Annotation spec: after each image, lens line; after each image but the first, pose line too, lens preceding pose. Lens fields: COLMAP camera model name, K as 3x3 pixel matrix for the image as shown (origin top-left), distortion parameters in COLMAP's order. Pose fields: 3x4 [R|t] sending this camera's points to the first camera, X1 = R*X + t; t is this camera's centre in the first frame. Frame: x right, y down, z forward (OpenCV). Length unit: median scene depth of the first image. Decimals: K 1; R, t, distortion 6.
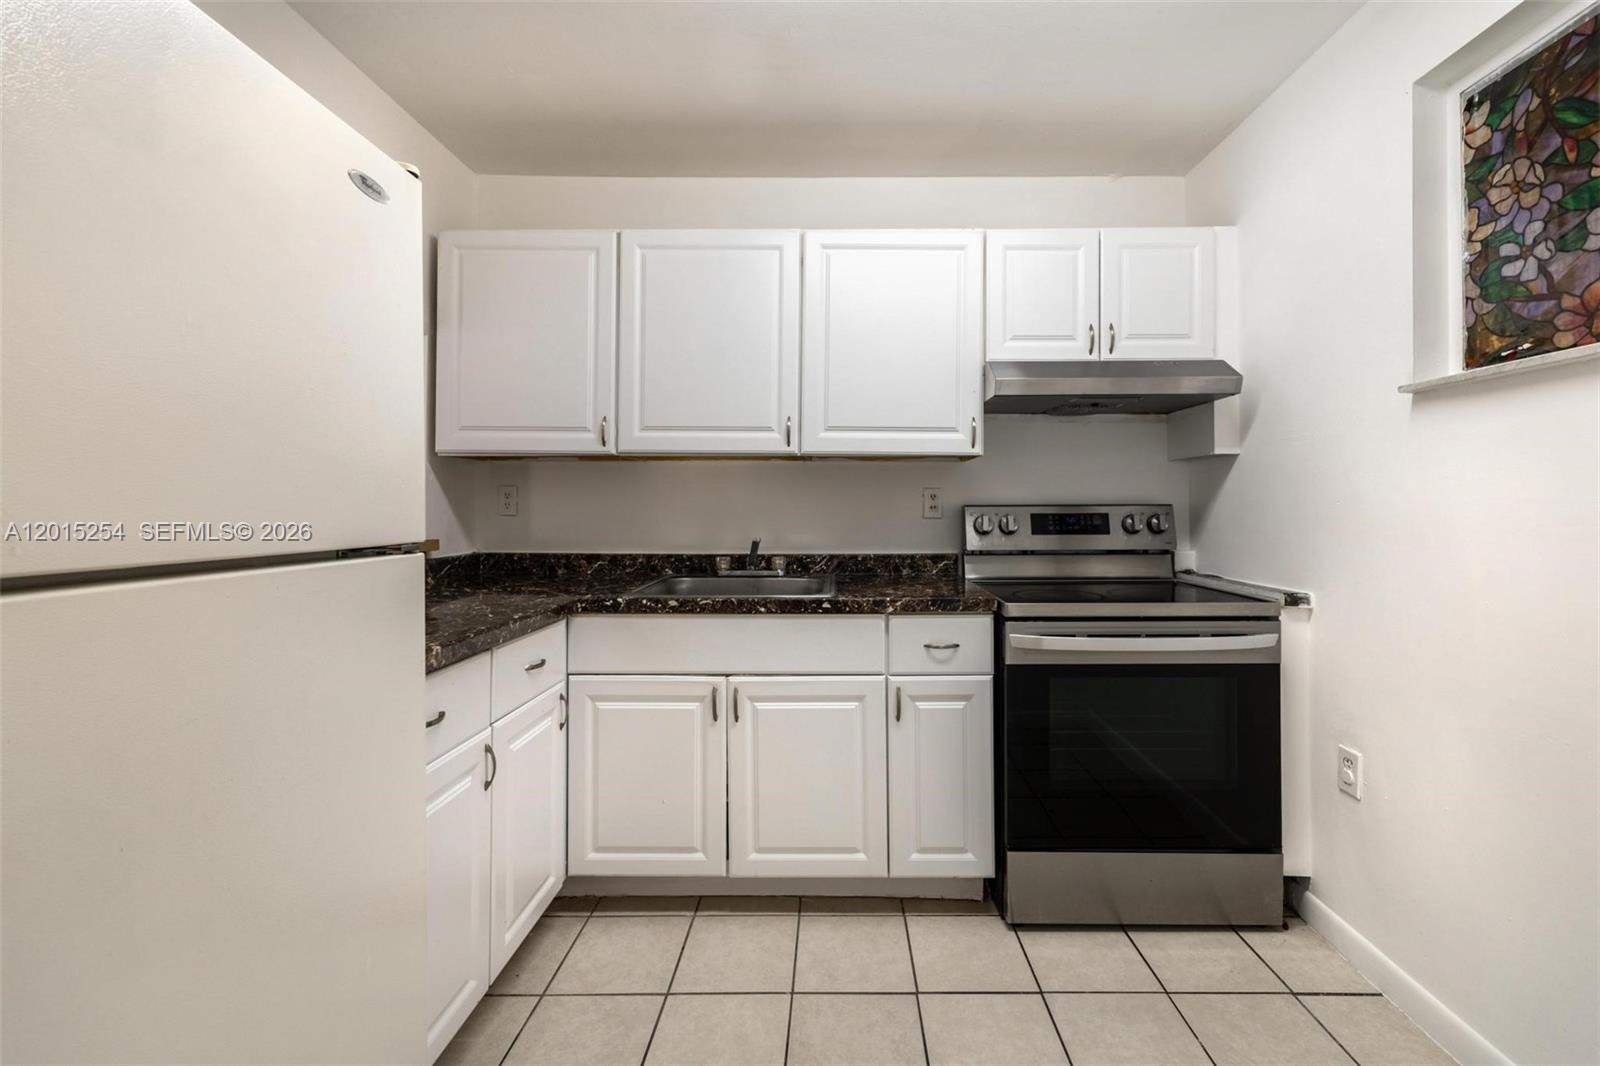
lens RADIAL K [[669.9, 0, 854.1], [0, 669.9, 502.0], [0, 0, 1]] dist [-0.002084, 0.000543]
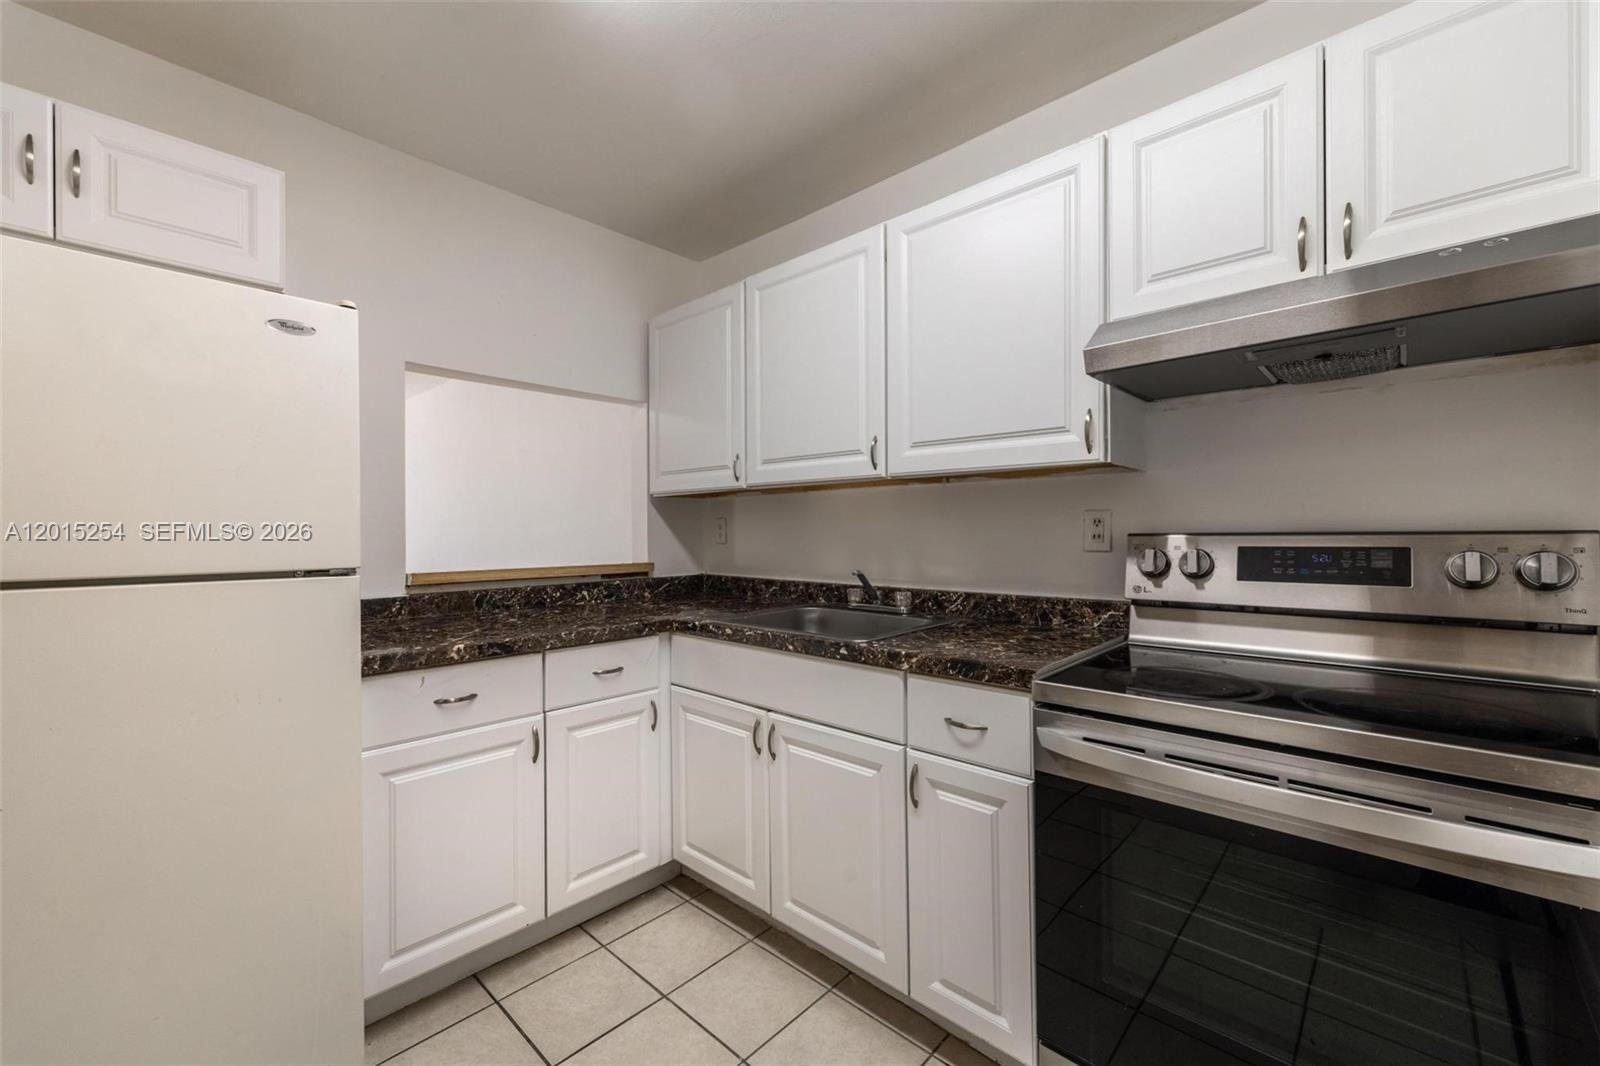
lens RADIAL K [[669.9, 0, 785.9], [0, 669.9, 529.3], [0, 0, 1]] dist [-0.002084, 0.000543]
pose [[0.703027, -0.007520, -0.711123, 0.501455], [0.012850, 0.999915, 0.002130, -0.006974], [0.711047, -0.010636, 0.703064, 0.316926]]
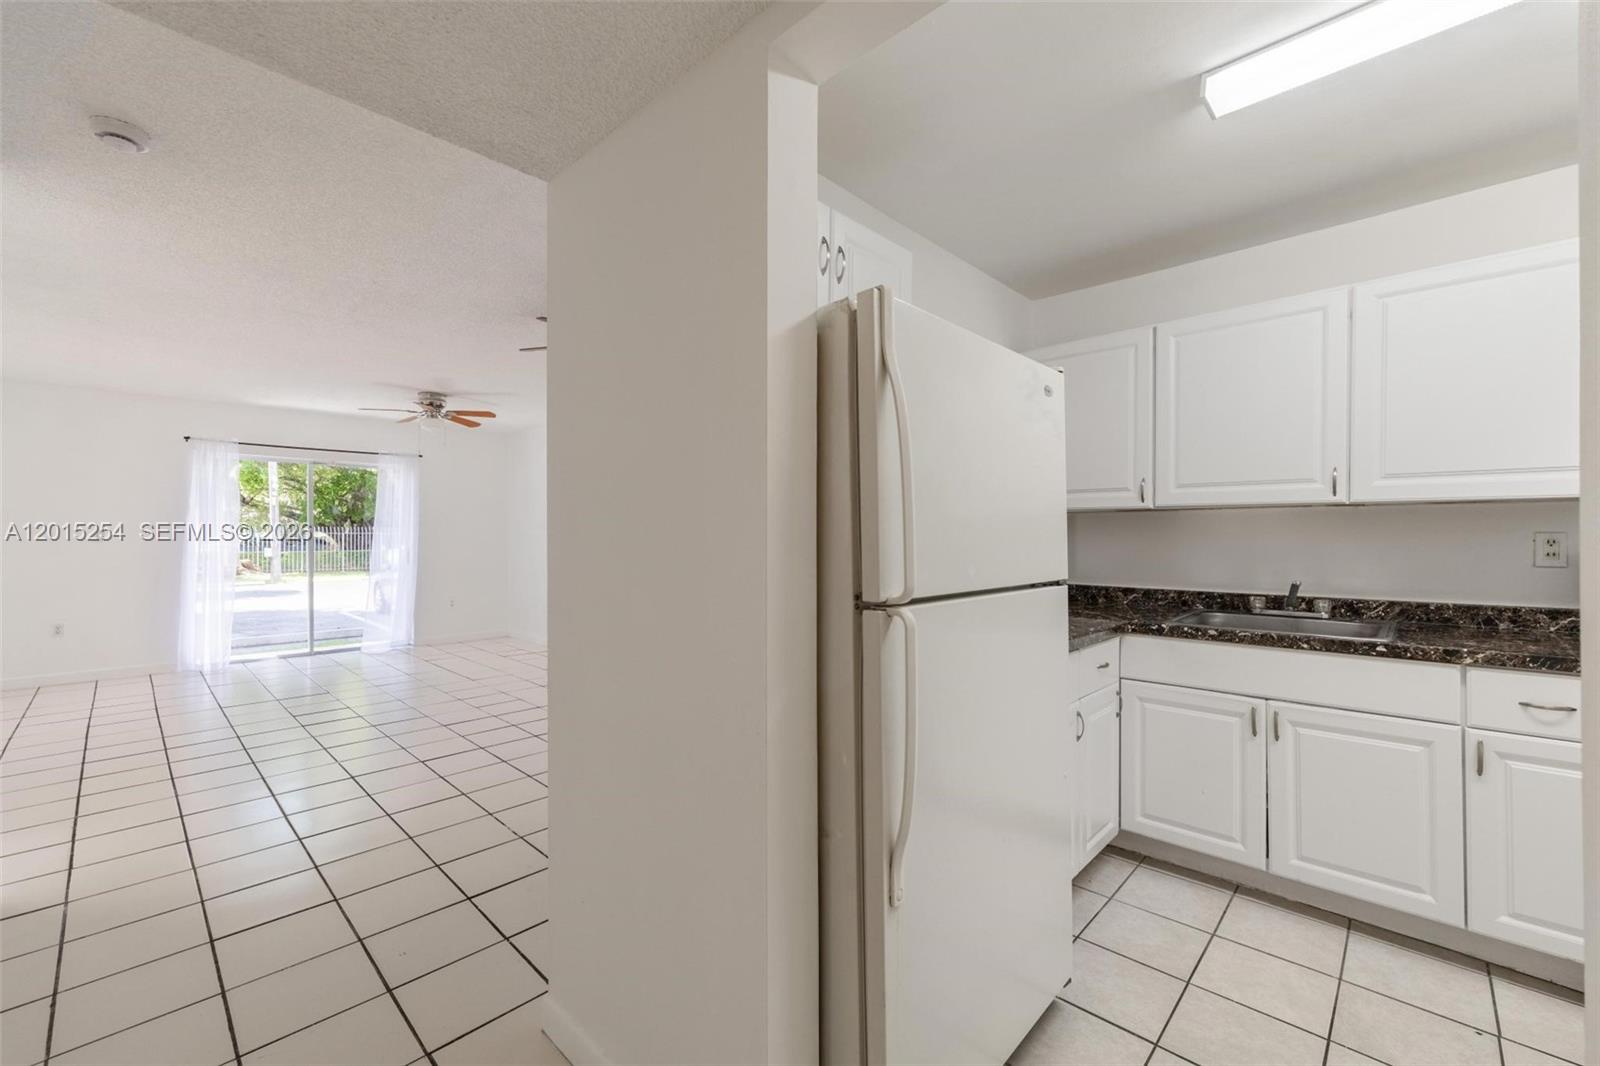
lens RADIAL K [[669.9, 0, 774.8], [0, 669.9, 537.6], [0, 0, 1]] dist [-0.002084, 0.000543]
pose [[0.702091, -0.000720, -0.712087, 0.036692], [0.007780, 0.999948, 0.006660, -0.034255], [0.712045, -0.010216, 0.702060, -0.401590]]
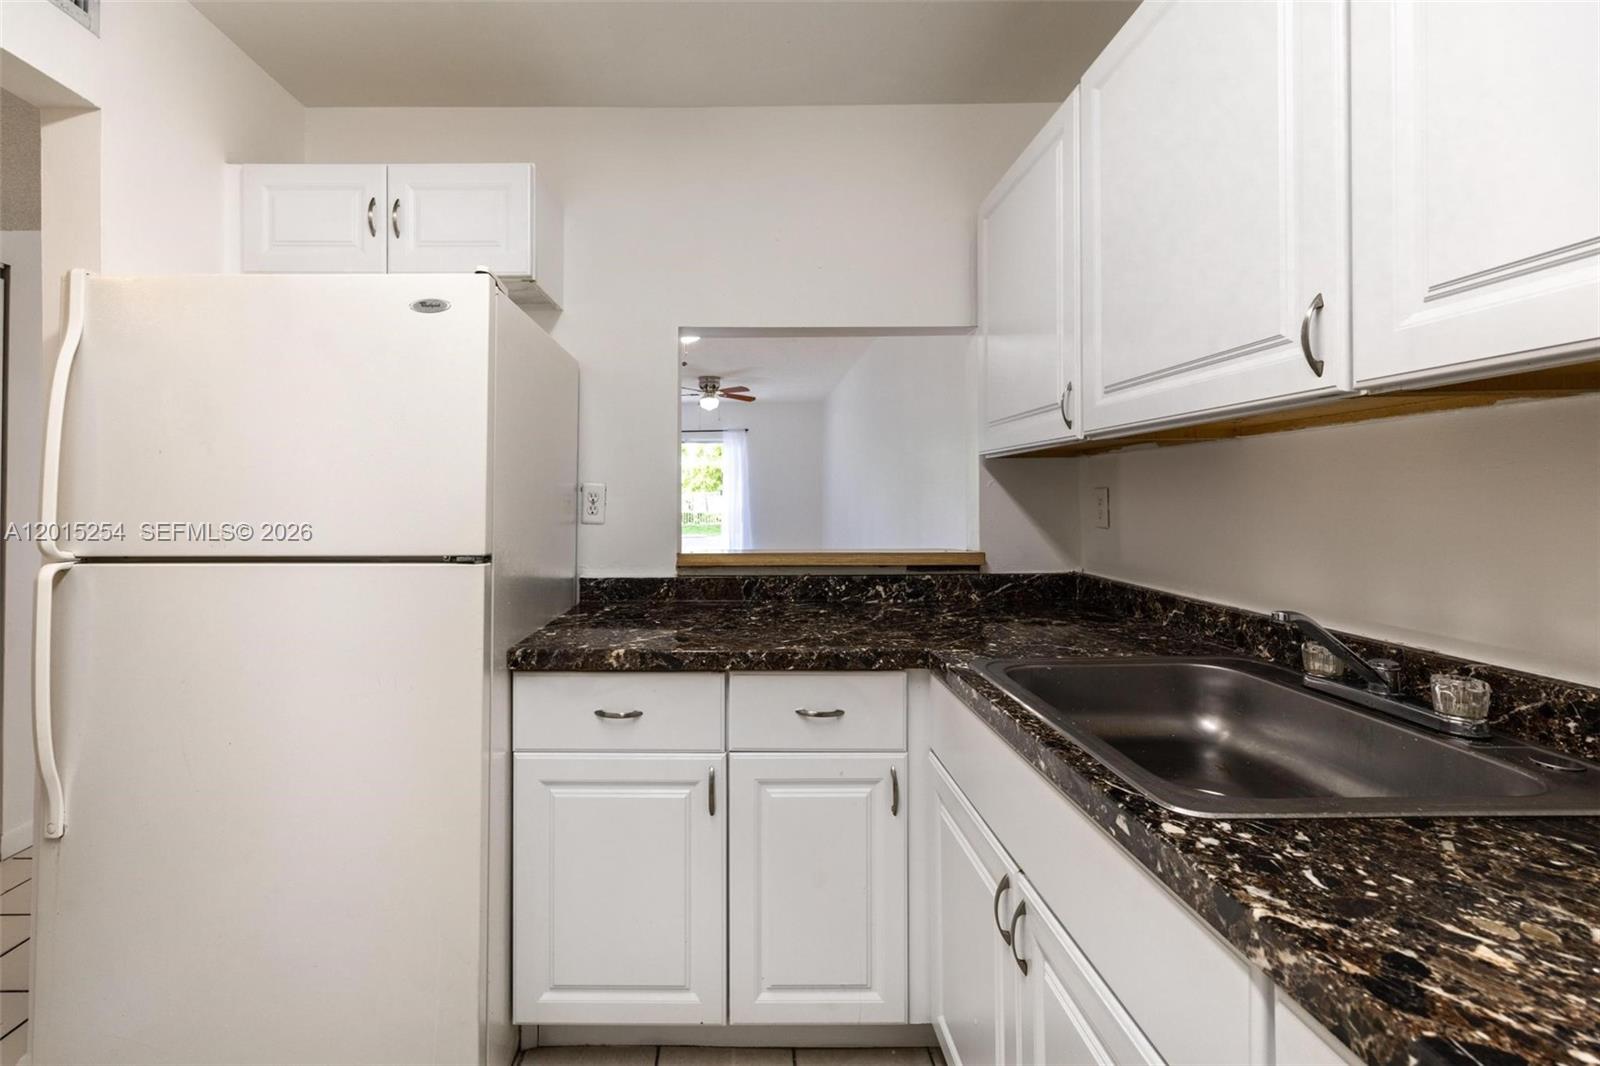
lens RADIAL K [[669.9, 0, 726.0], [0, 669.9, 491.6], [0, 0, 1]] dist [-0.002084, 0.000543]
pose [[-0.039696, -0.011370, -0.999147, 0.310353], [0.014156, 0.999829, -0.011940, -0.021233], [0.999112, -0.014618, -0.039528, 0.763820]]
